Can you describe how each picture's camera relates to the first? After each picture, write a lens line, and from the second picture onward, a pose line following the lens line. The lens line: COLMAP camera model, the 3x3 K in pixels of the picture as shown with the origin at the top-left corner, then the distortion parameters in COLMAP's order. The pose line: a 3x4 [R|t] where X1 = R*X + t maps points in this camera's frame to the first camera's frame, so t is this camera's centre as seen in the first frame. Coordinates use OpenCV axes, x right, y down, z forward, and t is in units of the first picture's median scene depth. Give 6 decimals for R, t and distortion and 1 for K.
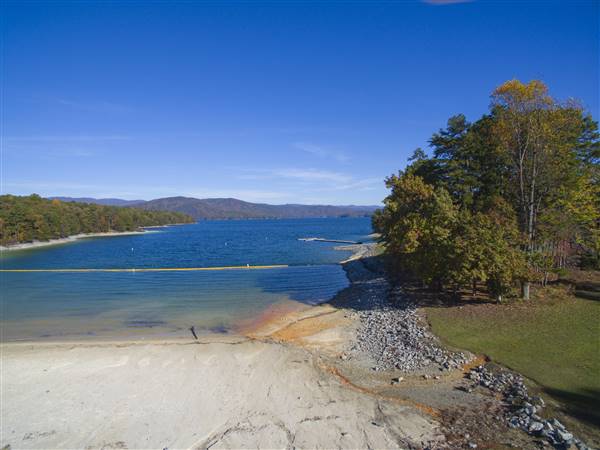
lens RADIAL K [[348.6, 0, 294.0], [0, 348.6, 223.9], [0, 0, 1]] dist [-0.121594, 0.083902]
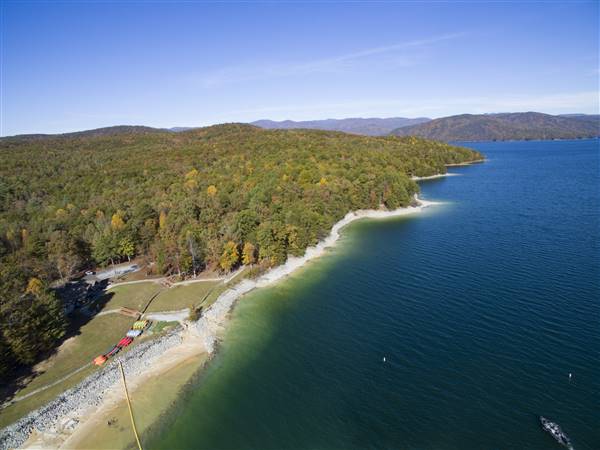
lens RADIAL K [[348.6, 0, 295.5], [0, 348.6, 227.2], [0, 0, 1]] dist [-0.121594, 0.083902]
pose [[0.718569, 0.149791, -0.679133, -0.100761], [0.020547, 0.971530, 0.236023, -0.141805], [0.695152, -0.183553, 0.695033, 0.241574]]
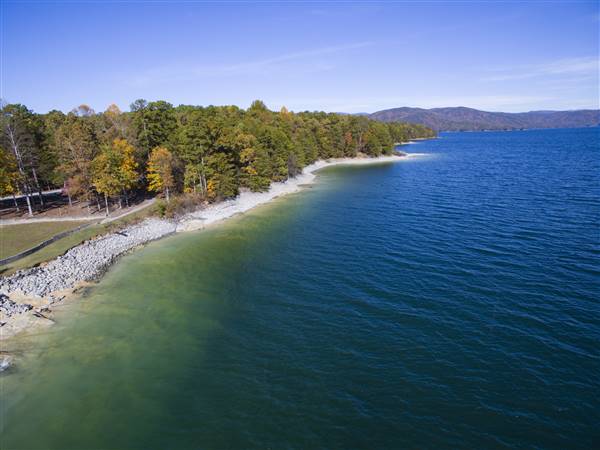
lens RADIAL K [[348.6, 0, 297.7], [0, 348.6, 226.5], [0, 0, 1]] dist [-0.121594, 0.083902]
pose [[0.823482, 0.125948, -0.553186, -0.258555], [0.018996, 0.968380, 0.248756, -0.013452], [0.567025, -0.215354, 0.795051, 0.383808]]
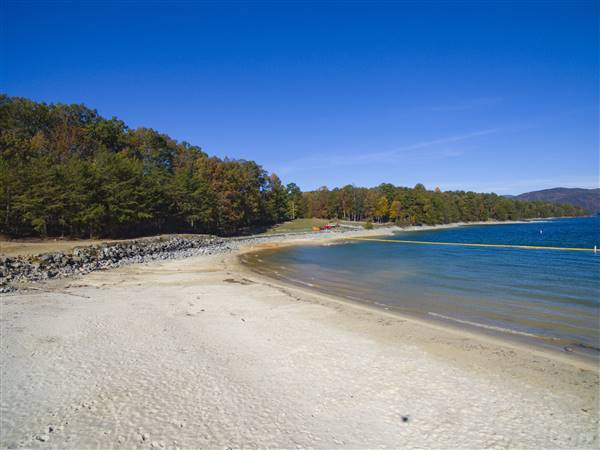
lens RADIAL K [[348.6, 0, 296.4], [0, 348.6, 222.5], [0, 0, 1]] dist [-0.121594, 0.083902]
pose [[0.554171, 0.004247, -0.832392, -0.071593], [0.000285, 0.999986, 0.005292, 0.023552], [0.832403, -0.003170, 0.554162, 0.057865]]
